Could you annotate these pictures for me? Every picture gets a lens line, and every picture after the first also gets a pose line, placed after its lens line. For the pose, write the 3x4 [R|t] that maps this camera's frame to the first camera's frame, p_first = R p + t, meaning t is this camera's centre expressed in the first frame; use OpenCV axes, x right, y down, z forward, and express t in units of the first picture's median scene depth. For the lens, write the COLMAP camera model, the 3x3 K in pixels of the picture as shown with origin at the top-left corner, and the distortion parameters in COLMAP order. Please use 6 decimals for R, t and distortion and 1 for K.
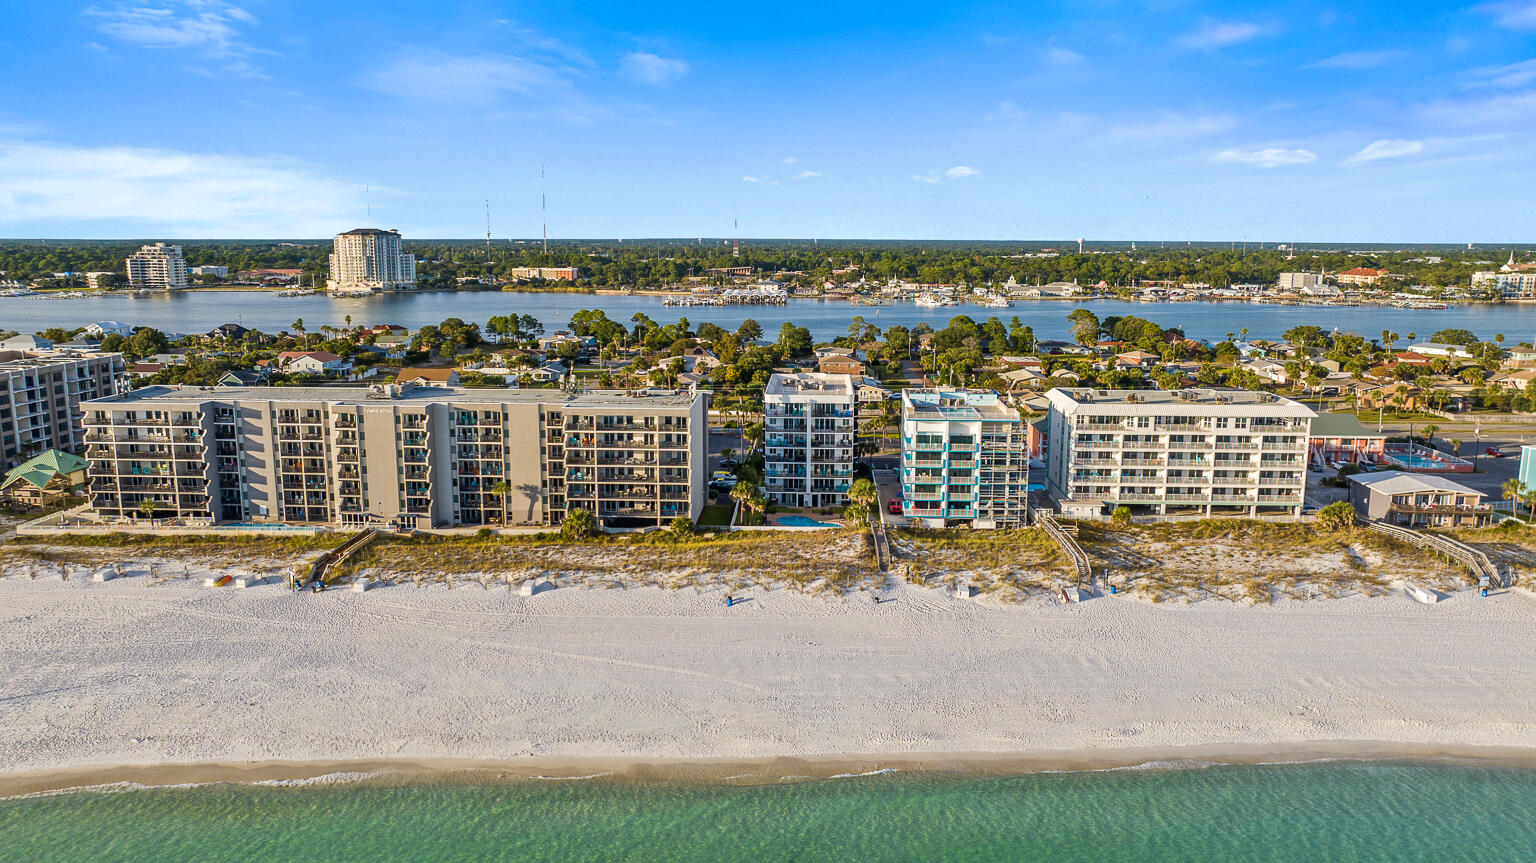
lens RADIAL K [[1077.8, 0, 768.0], [0, 1077.8, 431.5], [0, 0, 1]] dist [-0.016404, -0.002115]
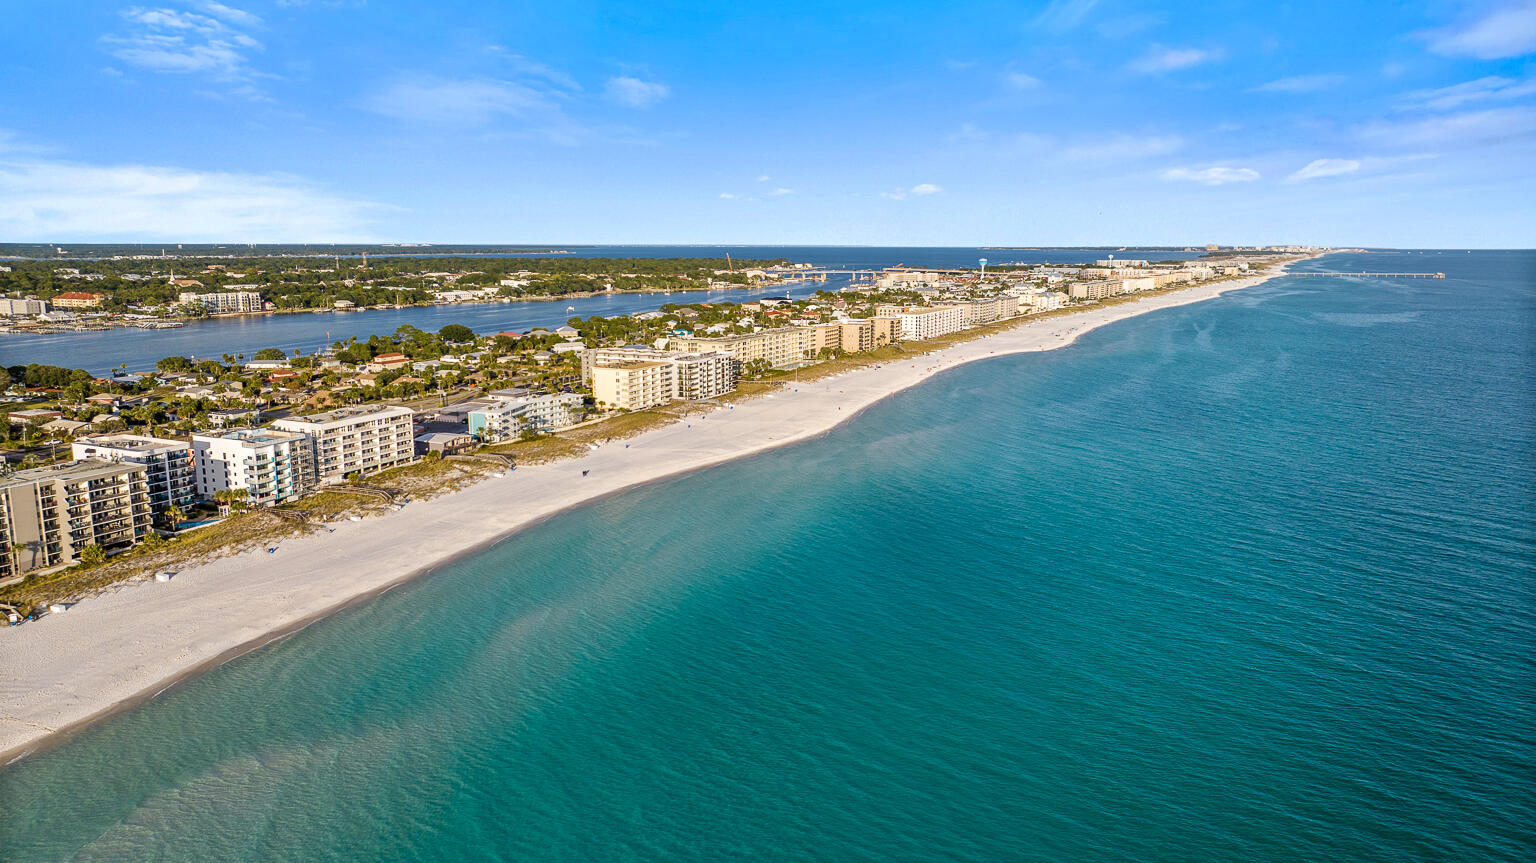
lens RADIAL K [[1077.8, 0, 768.0], [0, 1077.8, 431.5], [0, 0, 1]] dist [-0.016404, -0.002115]
pose [[0.392197, -0.162094, 0.905487, -1.008887], [0.160814, 0.981275, 0.106007, -0.079354], [-0.905715, 0.104039, 0.410920, -0.434234]]
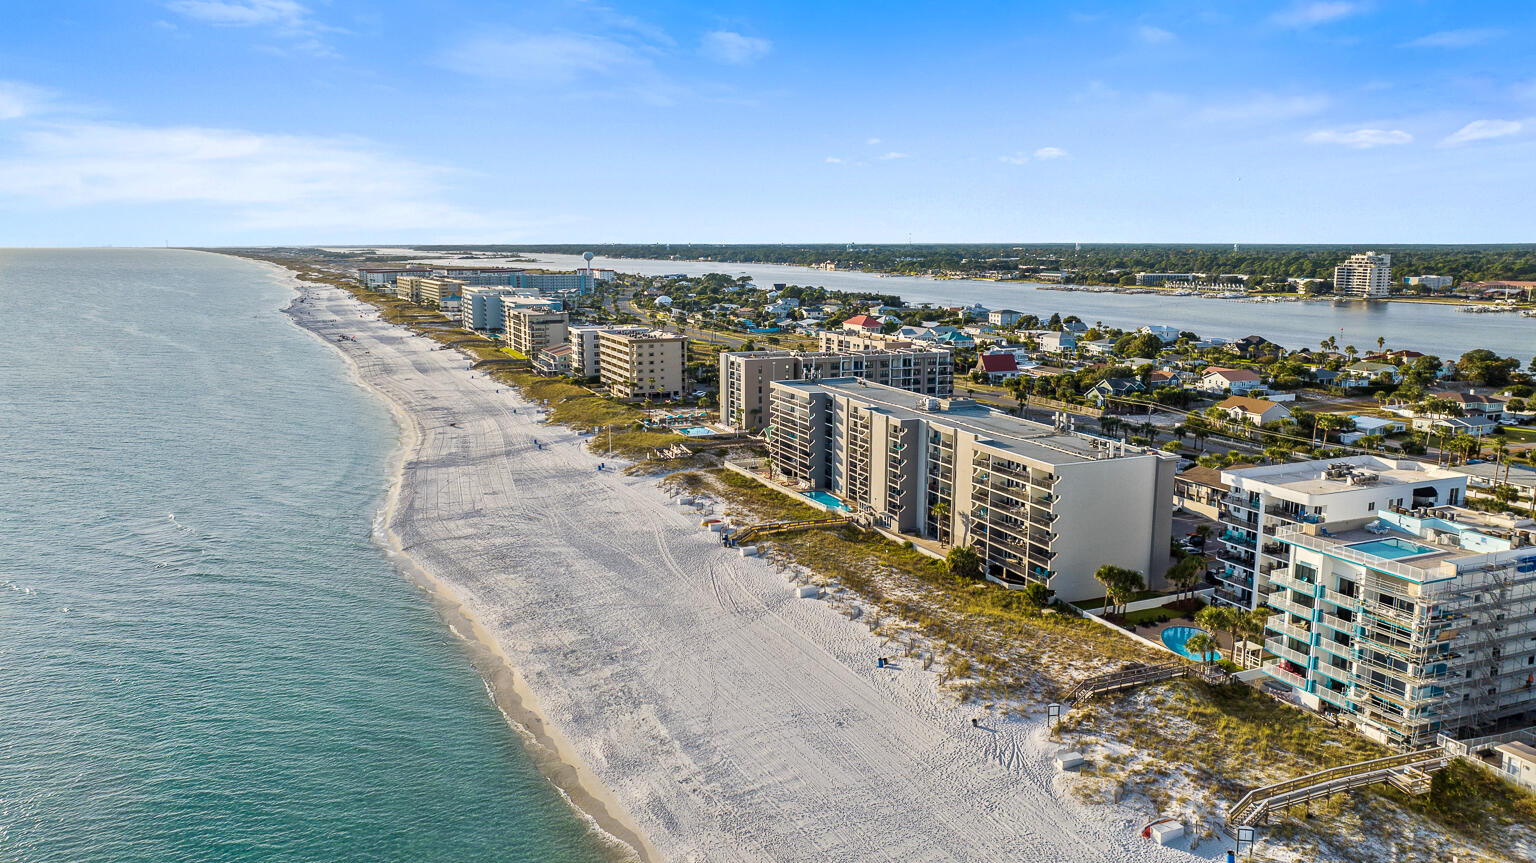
lens RADIAL K [[1077.8, 0, 768.0], [0, 1077.8, 431.5], [0, 0, 1]] dist [-0.016404, -0.002115]
pose [[0.439271, 0.154955, -0.884890, 0.534793], [-0.158564, 0.982920, 0.093408, -0.084043], [0.884250, 0.099280, 0.456339, 0.338634]]
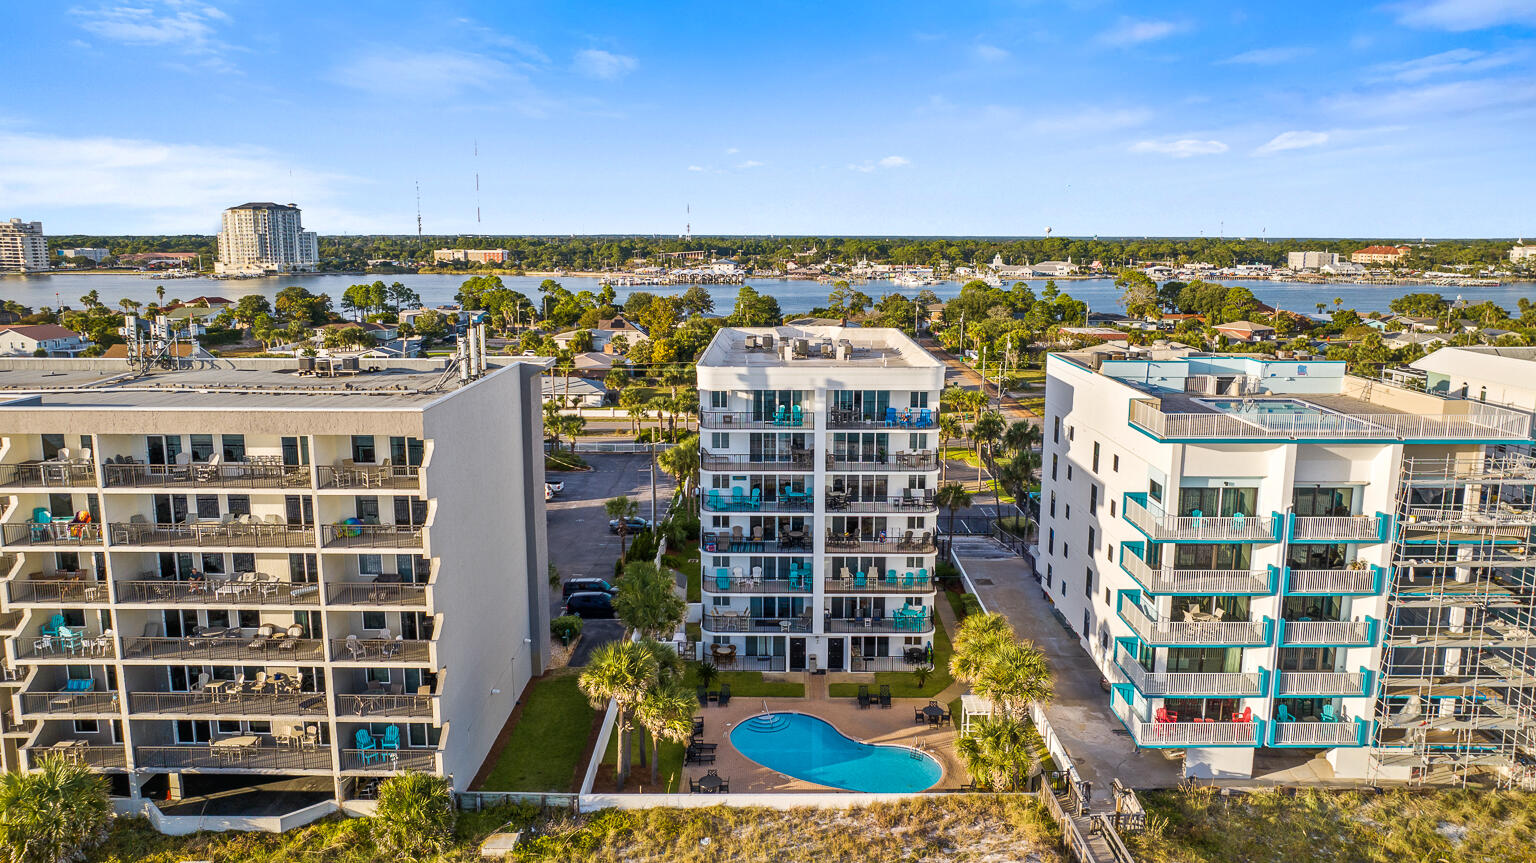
lens RADIAL K [[1084.2, 0, 768.0], [0, 1084.2, 431.5], [0, 0, 1]] dist [-0.067327, 0.094283]
pose [[0.999187, -0.008219, 0.039459, 0.006336], [0.008124, 0.999964, 0.002577, -0.013468], [-0.039479, -0.002255, 0.999218, 0.630356]]
